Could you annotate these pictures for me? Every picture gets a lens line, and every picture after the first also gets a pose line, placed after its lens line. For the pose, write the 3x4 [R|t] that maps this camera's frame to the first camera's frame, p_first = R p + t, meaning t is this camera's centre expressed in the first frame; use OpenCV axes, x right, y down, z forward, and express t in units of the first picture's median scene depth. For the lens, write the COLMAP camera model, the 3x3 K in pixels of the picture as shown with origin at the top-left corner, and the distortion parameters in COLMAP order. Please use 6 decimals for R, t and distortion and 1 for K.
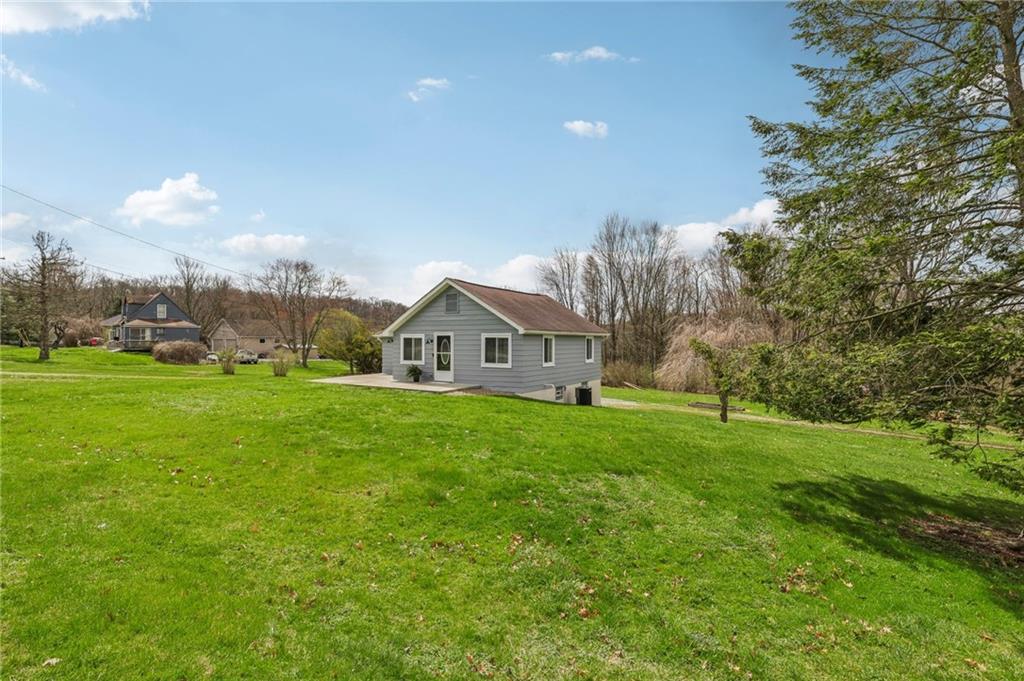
lens RADIAL K [[478.7, 0, 512.0], [0, 478.7, 340.5], [0, 0, 1]] dist [0.000957, 0.000073]
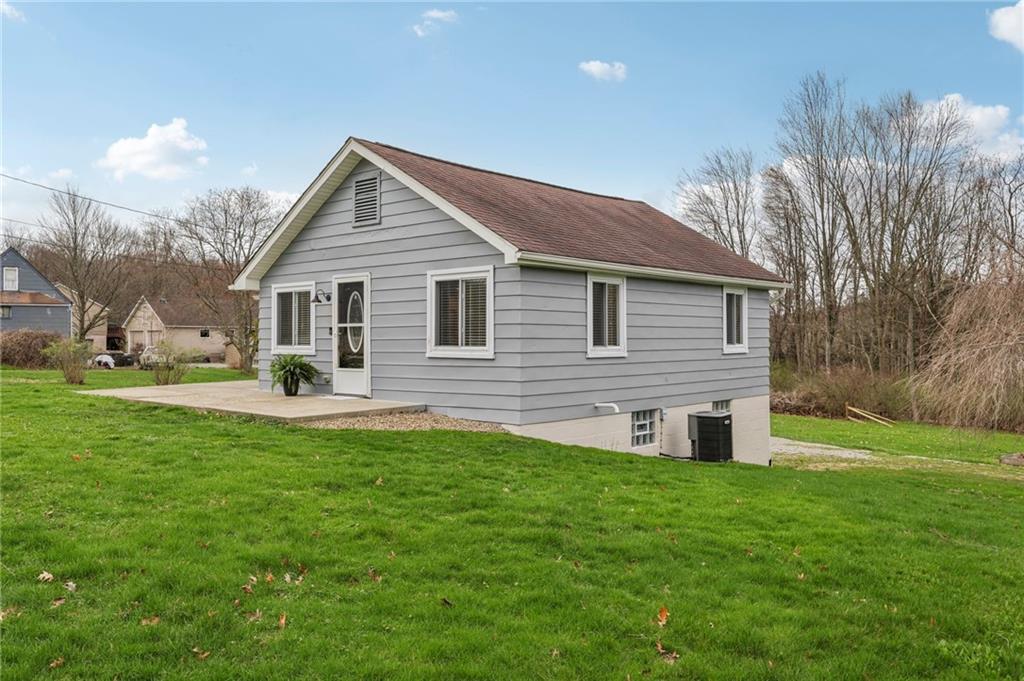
lens RADIAL K [[803.9, 0, 512.1], [0, 803.9, 314.6], [0, 0, 1]] dist [0.002336, 0.005244]
pose [[0.983733, -0.011219, -0.179285, 0.113572], [0.005784, 0.999508, -0.030811, 0.038917], [0.179543, 0.029273, 0.983315, 0.347547]]
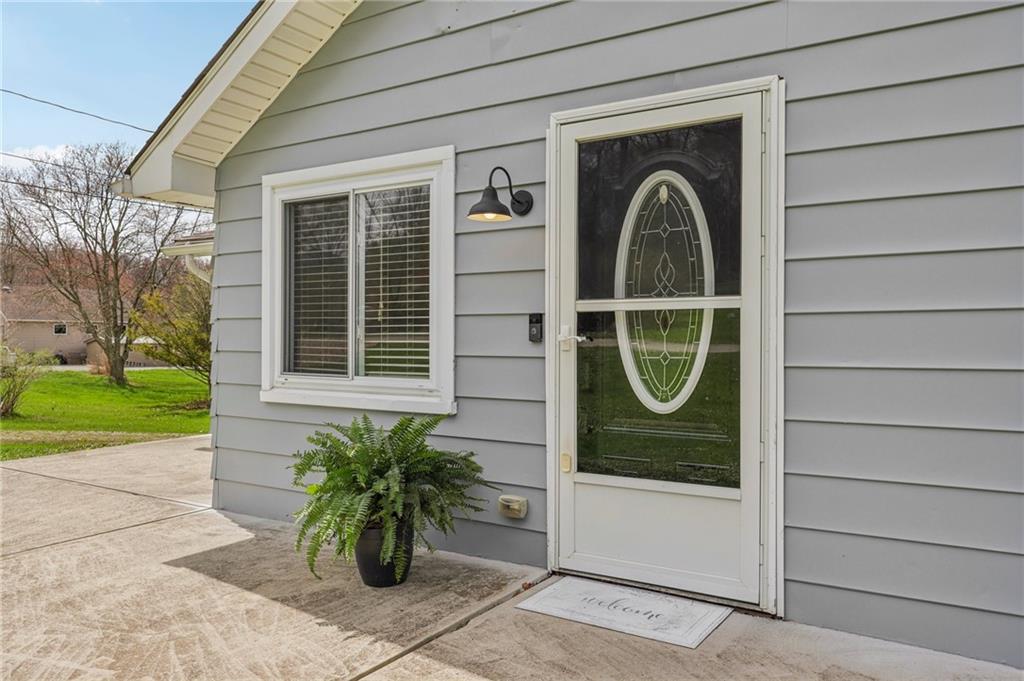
lens RADIAL K [[767.2, 0, 513.9], [0, 767.2, 327.0], [0, 0, 1]] dist [-0.000442, 0.001261]
pose [[0.999897, -0.004760, -0.013570, -0.168130], [0.004620, 0.999936, -0.010287, 0.032338], [0.013618, 0.010223, 0.999855, 0.828433]]
